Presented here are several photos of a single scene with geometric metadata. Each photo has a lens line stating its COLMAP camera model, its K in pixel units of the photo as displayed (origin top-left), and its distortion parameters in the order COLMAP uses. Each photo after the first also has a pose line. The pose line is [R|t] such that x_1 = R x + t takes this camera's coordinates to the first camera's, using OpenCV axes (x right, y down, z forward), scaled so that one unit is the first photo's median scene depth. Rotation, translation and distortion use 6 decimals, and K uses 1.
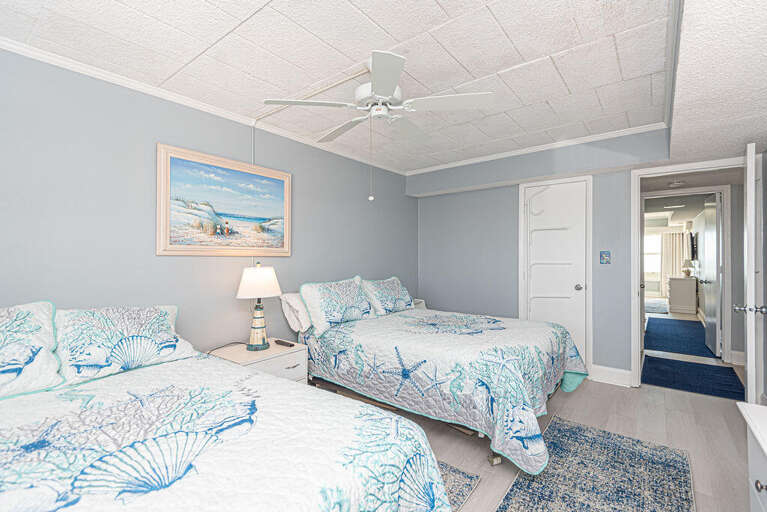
lens RADIAL K [[344.0, 0, 383.5], [0, 344.0, 256.0], [0, 0, 1]] dist [-0.003699, -0.000625]
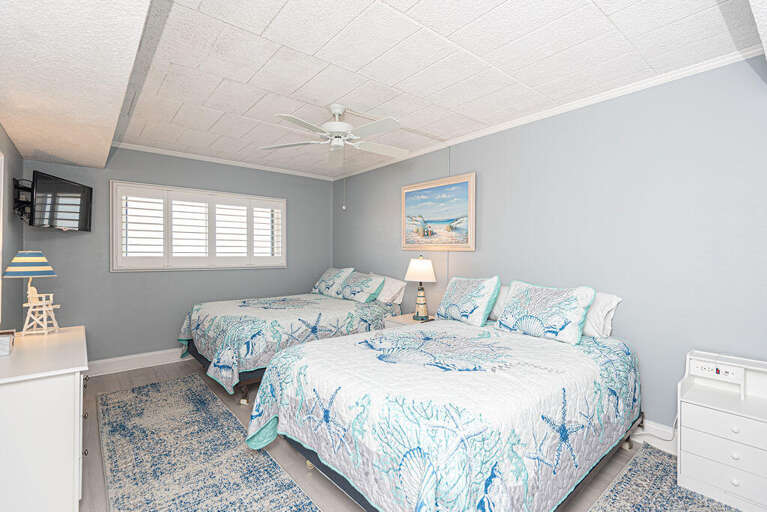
lens RADIAL K [[362.9, 0, 385.5], [0, 362.9, 252.6], [0, 0, 1]] dist [0.028055, -0.014462]
pose [[-0.211909, -0.001385, -0.977288, 0.976503], [-0.004273, 0.999991, -0.000491, 0.008424], [0.977280, 0.004072, -0.211913, 1.082037]]
